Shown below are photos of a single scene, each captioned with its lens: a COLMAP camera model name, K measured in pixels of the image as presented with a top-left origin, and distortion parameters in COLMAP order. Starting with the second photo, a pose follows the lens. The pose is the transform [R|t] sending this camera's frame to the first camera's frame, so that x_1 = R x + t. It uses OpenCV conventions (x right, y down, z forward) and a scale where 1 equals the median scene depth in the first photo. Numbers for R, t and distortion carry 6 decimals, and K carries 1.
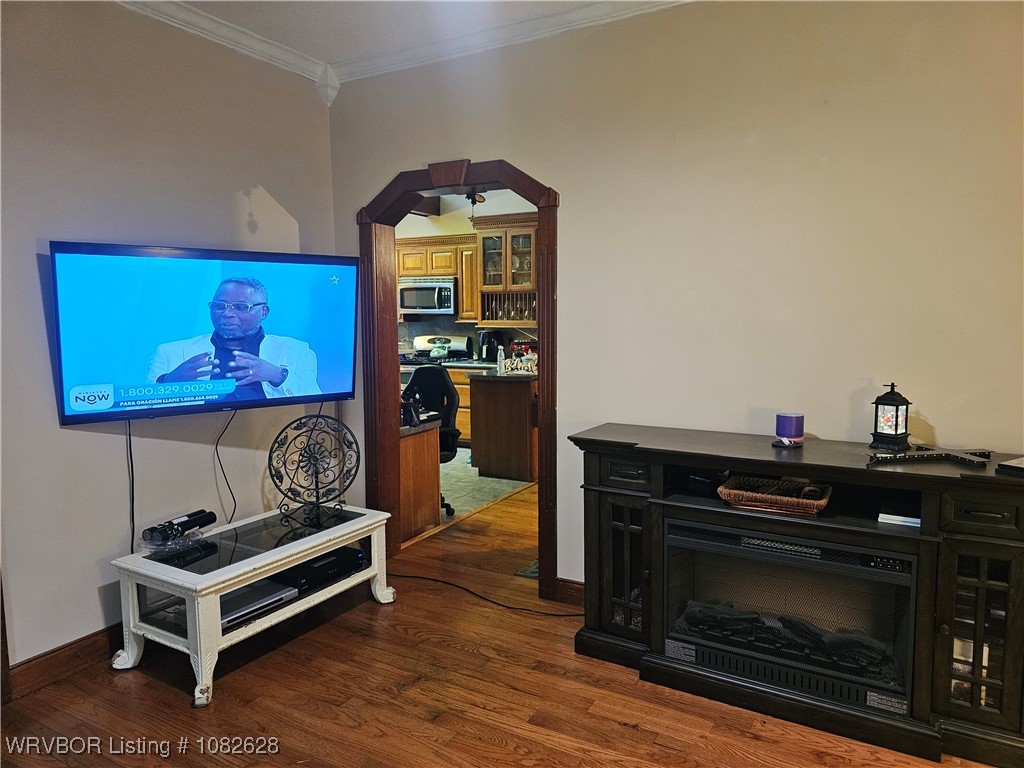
lens RADIAL K [[693.7, 0, 515.3], [0, 693.7, 387.2], [0, 0, 1]] dist [0.081225, -0.034138]
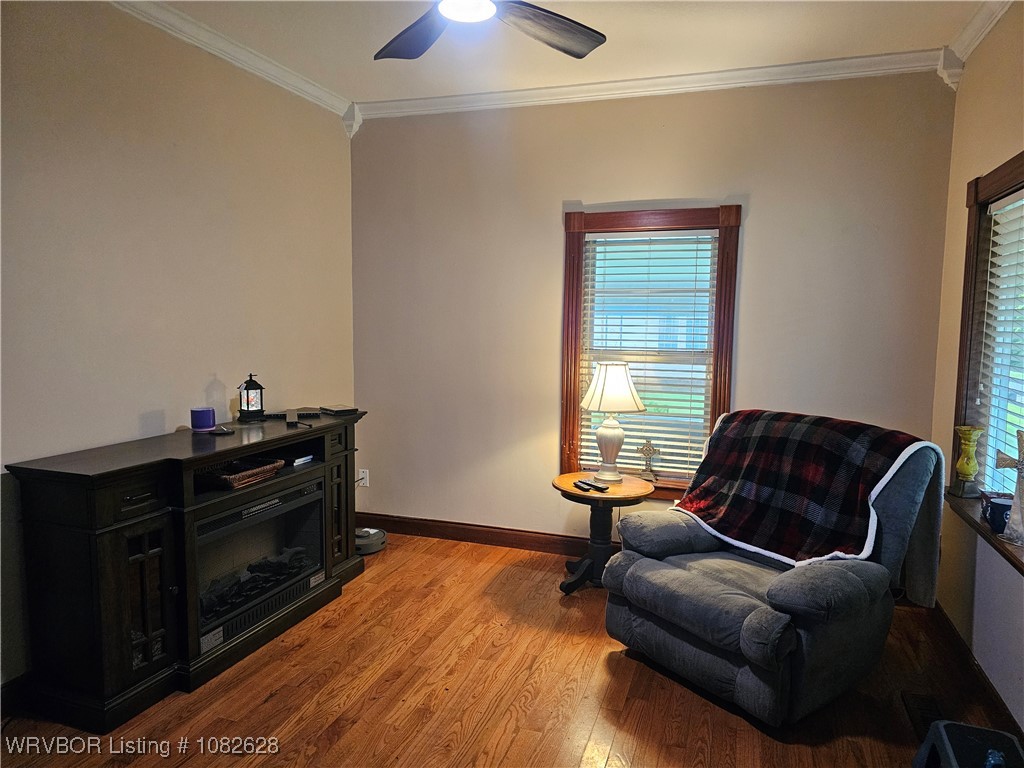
lens RADIAL K [[693.7, 0, 515.5], [0, 693.7, 384.1], [0, 0, 1]] dist [0.081225, -0.034138]
pose [[-0.165815, -0.092520, 0.981807, -0.895986], [0.093492, 0.989630, 0.109047, -0.085528], [-0.981715, 0.109873, -0.155446, 0.704690]]
